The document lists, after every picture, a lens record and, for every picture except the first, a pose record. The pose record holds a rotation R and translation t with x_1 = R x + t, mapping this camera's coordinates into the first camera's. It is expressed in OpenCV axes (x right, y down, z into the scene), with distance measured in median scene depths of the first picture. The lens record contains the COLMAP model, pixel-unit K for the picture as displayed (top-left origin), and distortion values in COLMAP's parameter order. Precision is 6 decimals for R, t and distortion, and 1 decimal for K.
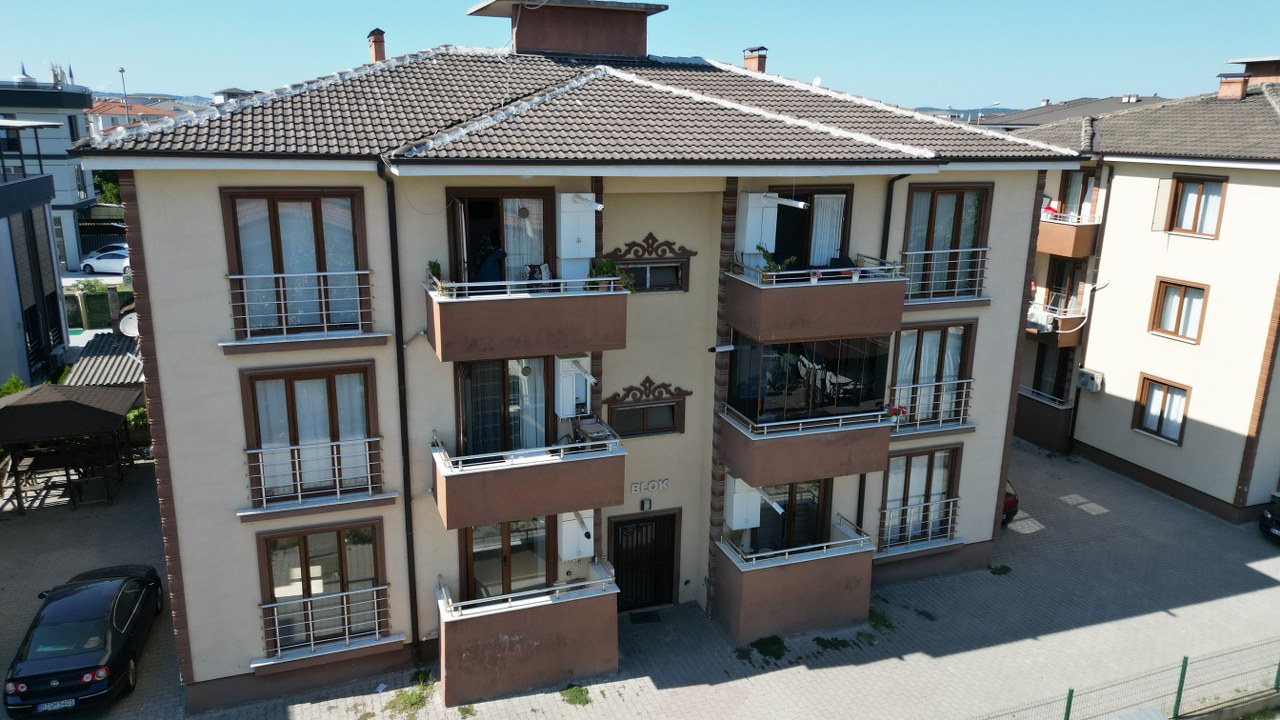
lens RADIAL K [[895.7, 0, 641.9], [0, 895.7, 357.1], [0, 0, 1]] dist [0.067176, -0.070460]
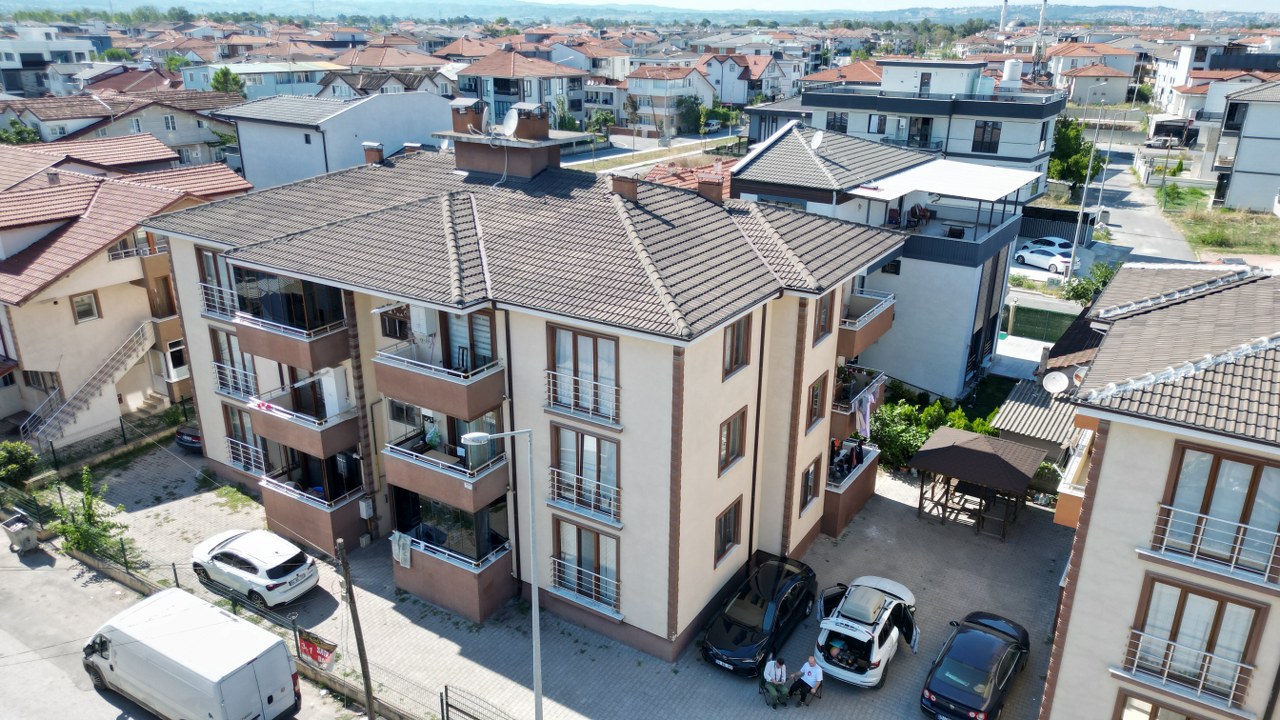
lens RADIAL K [[895.7, 0, 645.4], [0, 895.7, 357.5], [0, 0, 1]] dist [0.067176, -0.070460]
pose [[0.601265, 0.268171, -0.752705, 0.000895], [-0.199507, 0.962549, 0.183566, -0.293170], [0.773743, 0.039798, 0.632249, -0.268098]]
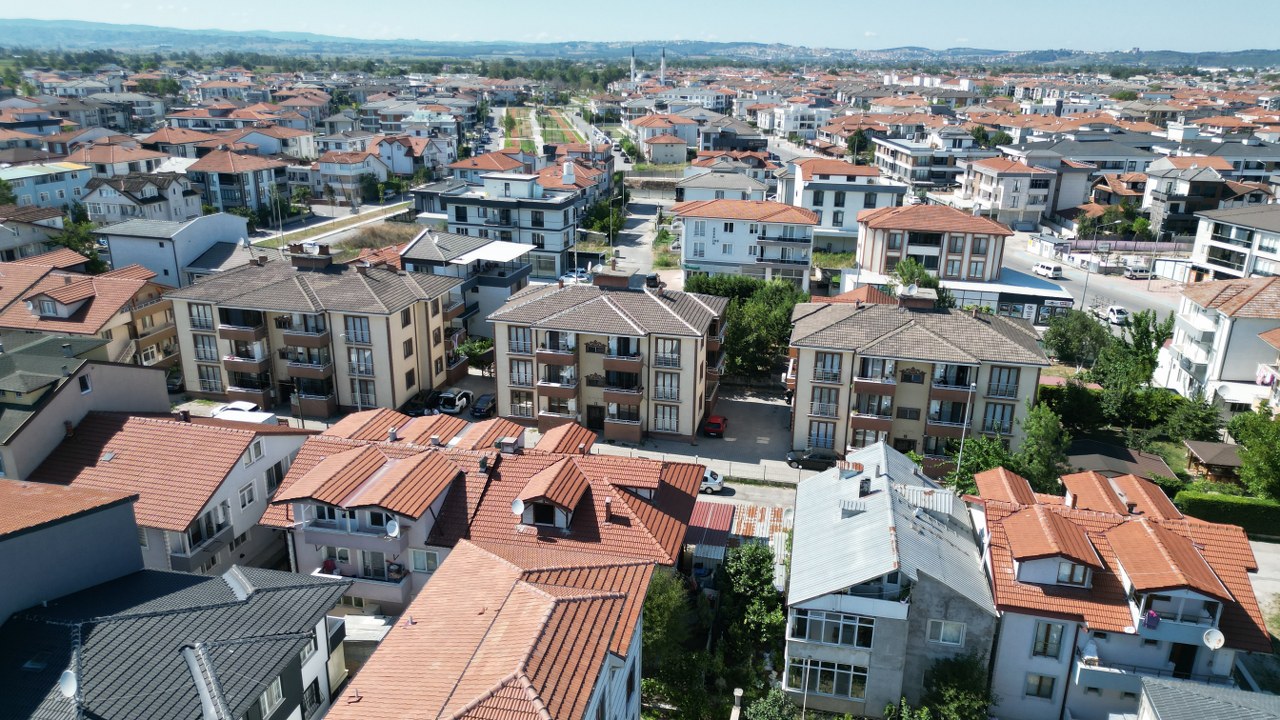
lens RADIAL K [[895.7, 0, 647.7], [0, 895.7, 363.4], [0, 0, 1]] dist [0.067176, -0.070460]
pose [[0.836707, 0.173163, -0.519553, 2.395185], [-0.137938, 0.984745, 0.106068, -0.502664], [0.529994, -0.017082, 0.847829, -2.432291]]
